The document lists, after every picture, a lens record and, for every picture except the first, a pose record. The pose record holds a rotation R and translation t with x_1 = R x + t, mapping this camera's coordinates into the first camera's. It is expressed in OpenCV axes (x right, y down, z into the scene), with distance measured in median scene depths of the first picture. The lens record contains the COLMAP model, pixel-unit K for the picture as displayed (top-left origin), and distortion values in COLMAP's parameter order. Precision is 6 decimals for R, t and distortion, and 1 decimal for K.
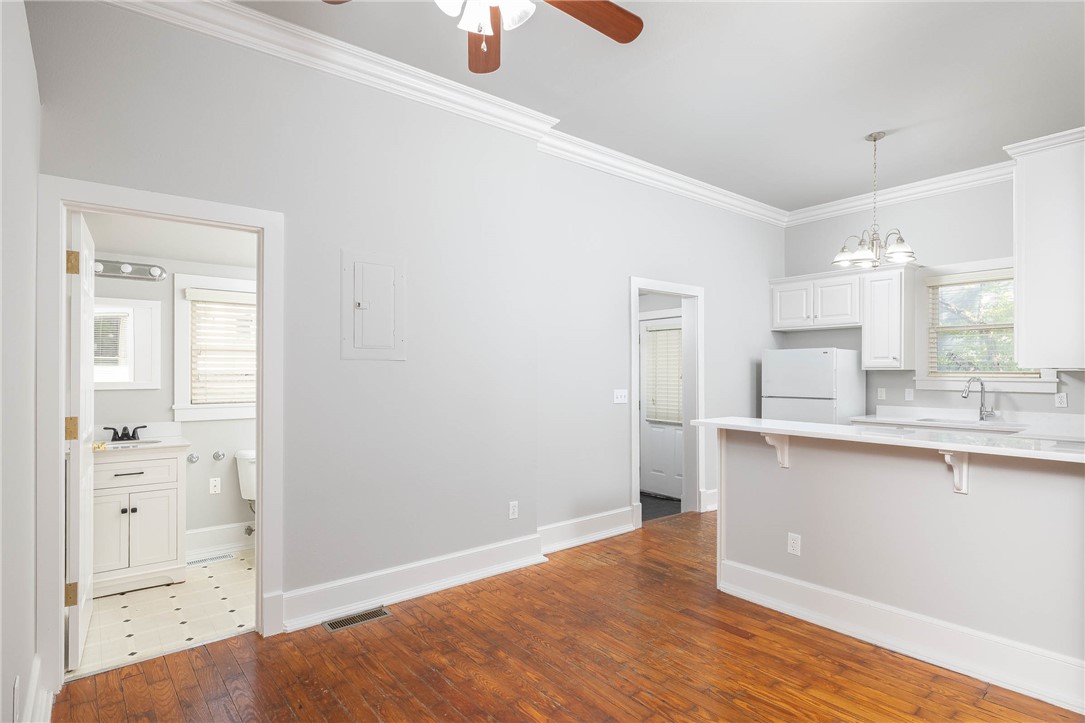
lens RADIAL K [[559.8, 0, 534.1], [0, 559.8, 368.9], [0, 0, 1]] dist [0.001929, -0.001300]
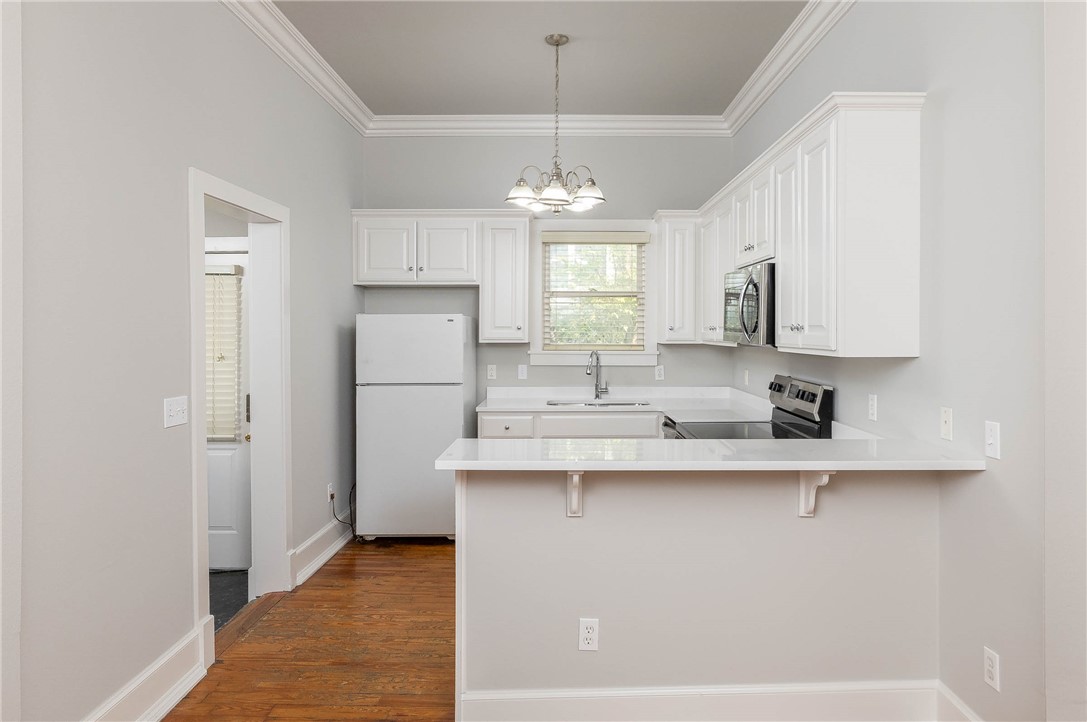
lens RADIAL K [[704.9, 0, 578.7], [0, 704.9, 331.3], [0, 0, 1]] dist [-0.003605, 0.000766]
pose [[0.604093, -0.006024, 0.796891, -0.140370], [-0.001478, 0.999961, 0.008680, -0.030278], [-0.796912, -0.006422, 0.604061, 0.412834]]
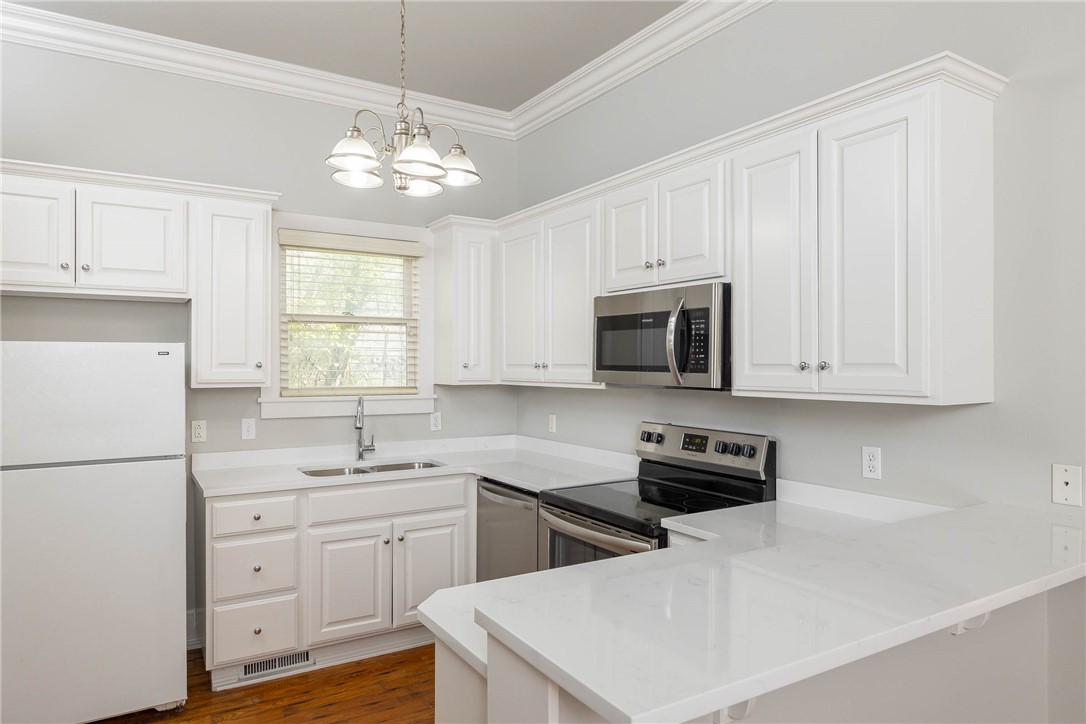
lens RADIAL K [[670.8, 0, 539.8], [0, 670.8, 361.5], [0, 0, 1]] dist [-0.007720, -0.002249]
pose [[0.107985, 0.001503, 0.994151, 0.034175], [-0.003705, 0.999993, -0.001109, -0.030093], [-0.994146, -0.003563, 0.107990, 0.845169]]
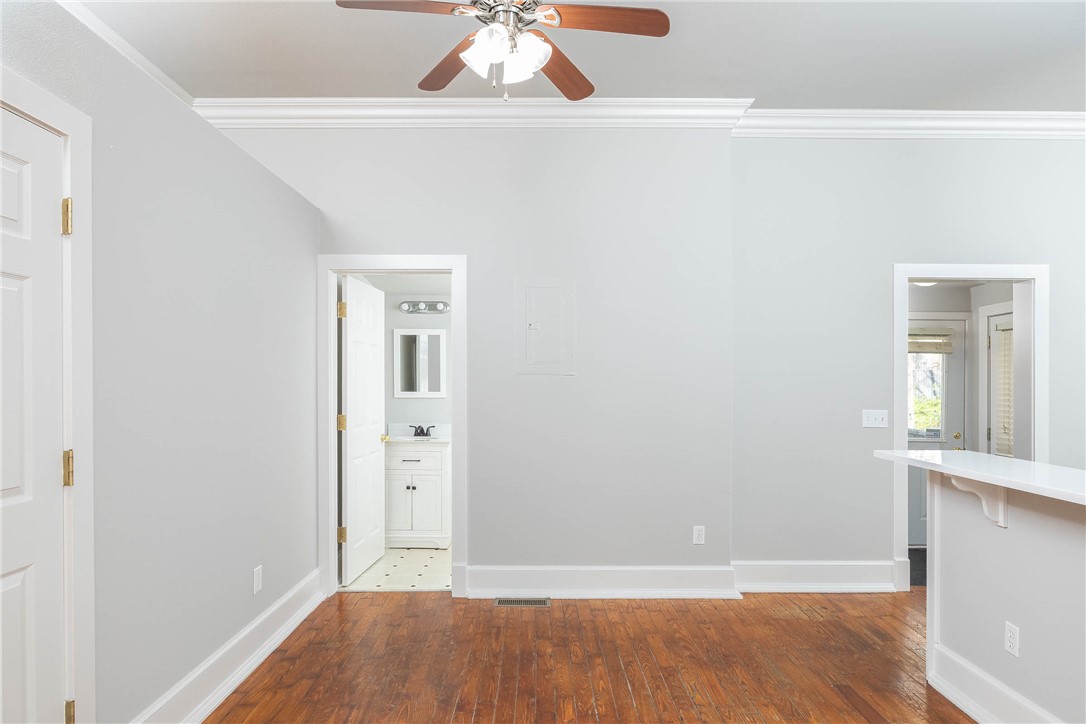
lens RADIAL K [[610.6, 0, 529.8], [0, 610.6, 388.7], [0, 0, 1]] dist [-0.003189, -0.001973]
pose [[0.780519, 0.009897, -0.625054, 0.364616], [-0.003102, 0.999924, 0.011959, -0.001971], [0.625125, -0.007395, 0.780490, 0.035106]]
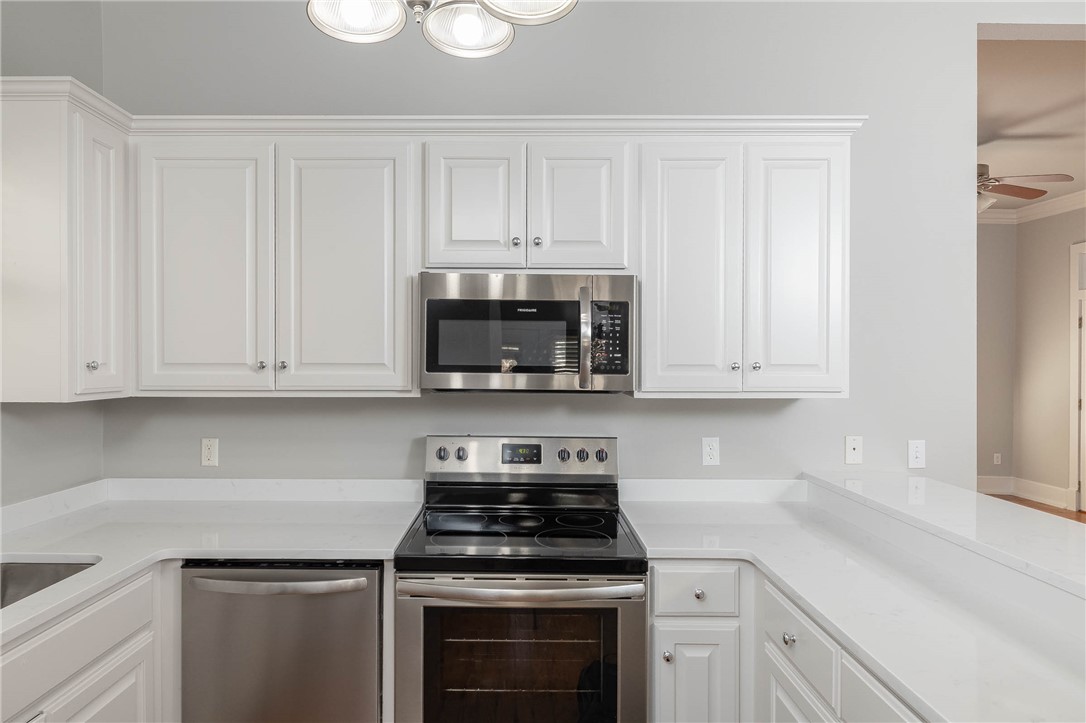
lens RADIAL K [[561.0, 0, 542.6], [0, 561.0, 365.5], [0, 0, 1]] dist [-0.002206, -0.000350]
pose [[-0.773907, -0.005734, 0.633273, 0.413546], [-0.007584, 0.999971, -0.000214, -0.027620], [-0.633254, -0.004968, -0.773928, 1.151779]]
